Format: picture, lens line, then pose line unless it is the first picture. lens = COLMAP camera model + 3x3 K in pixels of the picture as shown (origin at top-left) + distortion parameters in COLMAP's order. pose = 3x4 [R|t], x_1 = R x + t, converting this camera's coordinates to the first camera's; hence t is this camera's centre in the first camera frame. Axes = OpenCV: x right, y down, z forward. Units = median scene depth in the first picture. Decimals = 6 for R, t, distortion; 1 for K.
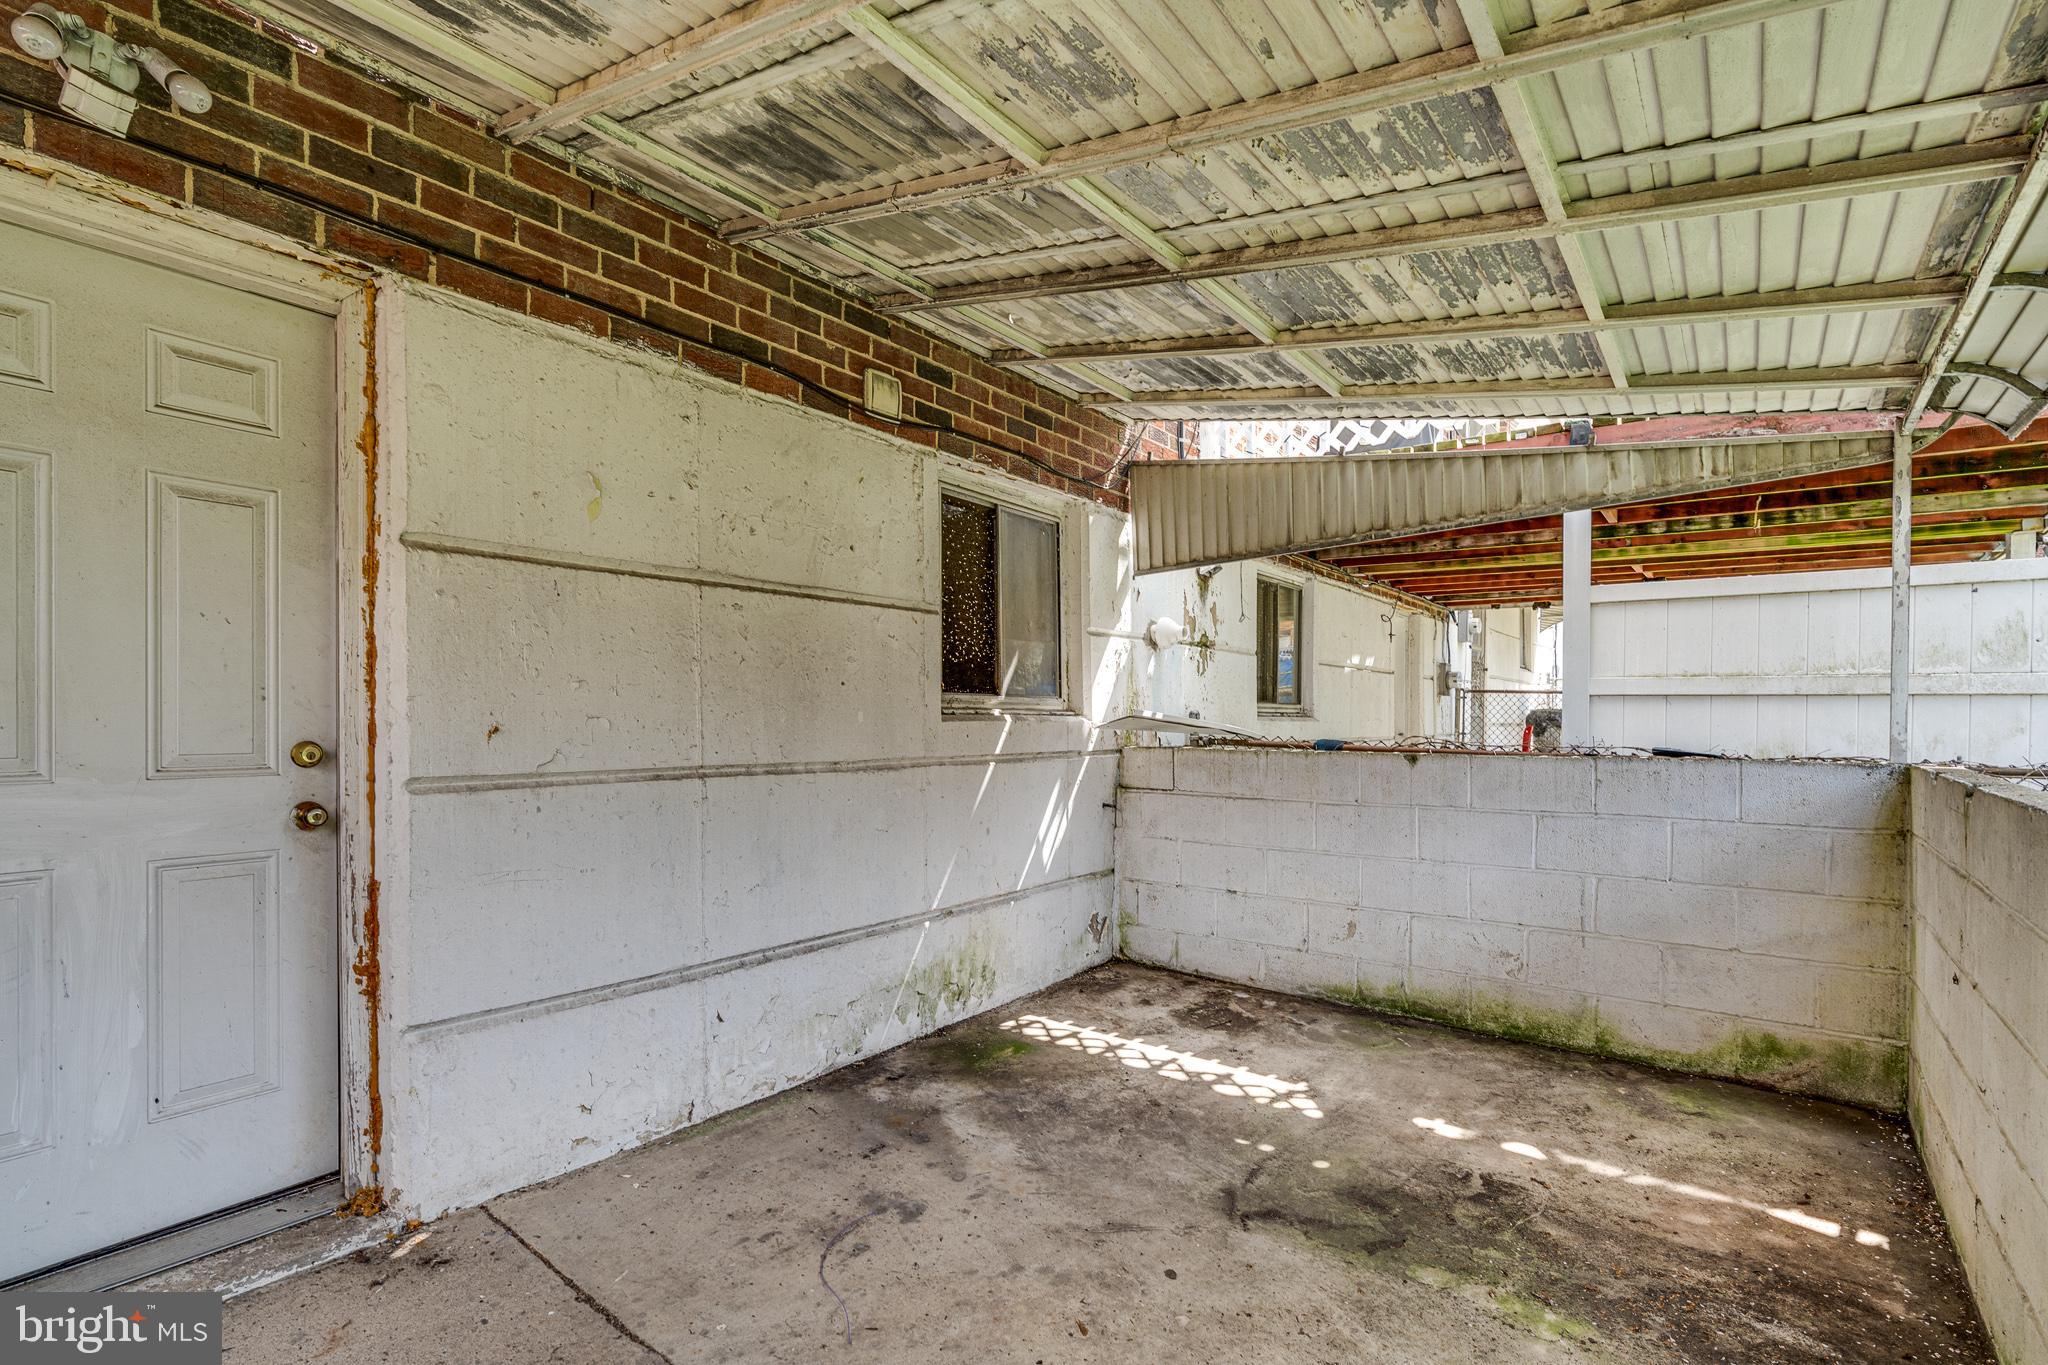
lens RADIAL K [[924.4, 0, 1024.7], [0, 924.4, 725.2], [0, 0, 1]] dist [-0.004574, 0.000207]
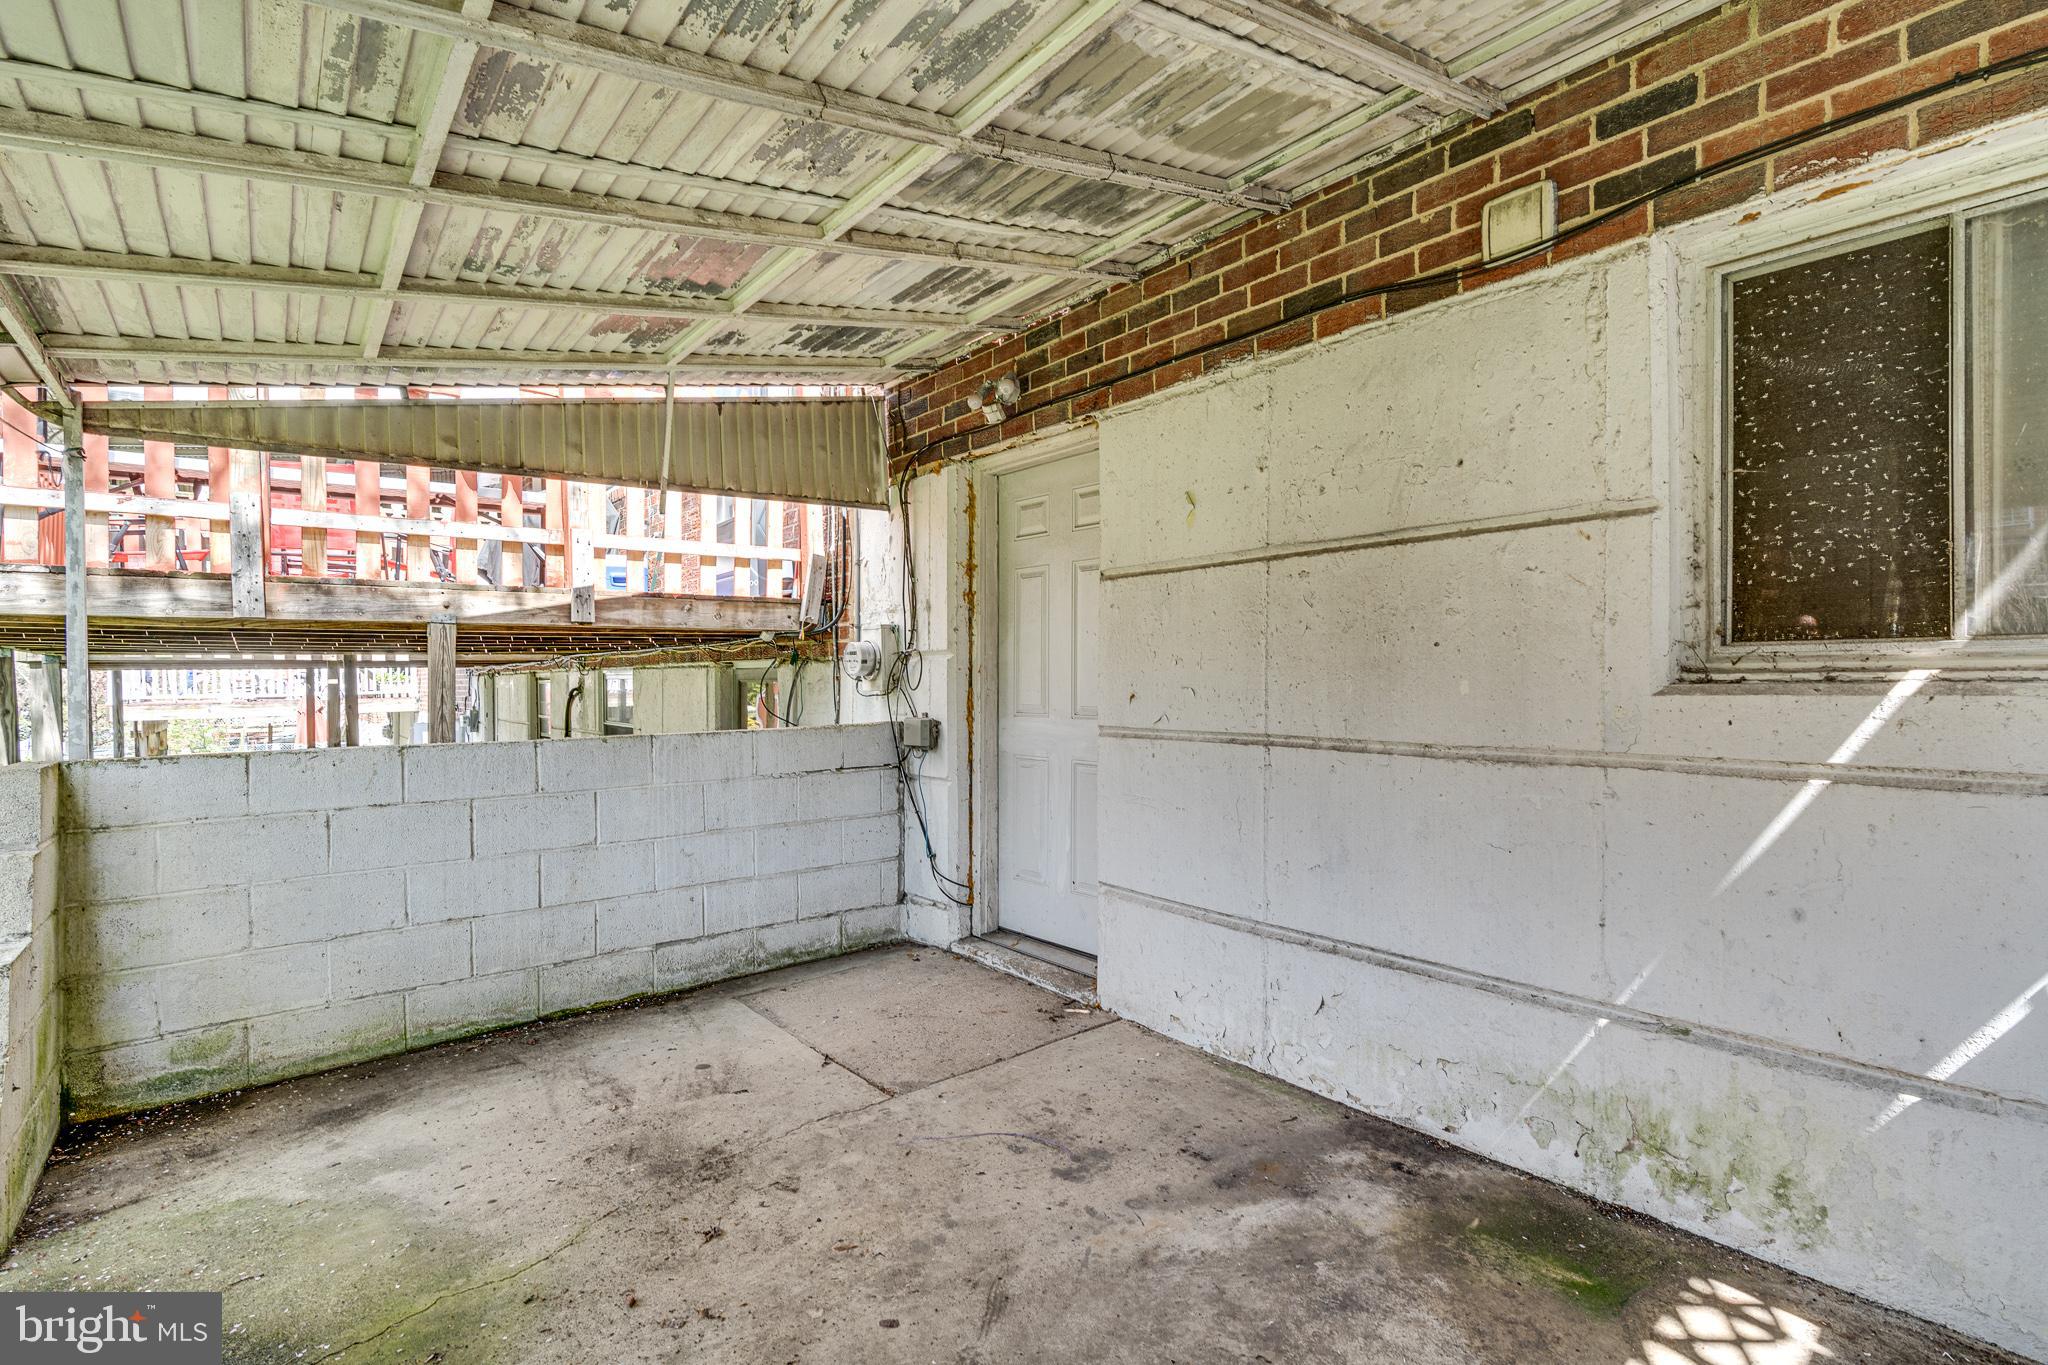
lens RADIAL K [[904.5, 0, 1024.0], [0, 904.5, 682.5], [0, 0, 1]] dist [-0.000765, 0.000992]
pose [[-0.191714, 0.004874, -0.981439, 0.662641], [0.000401, 0.999988, 0.004888, -0.018226], [0.981451, 0.000543, -0.191714, 0.869112]]
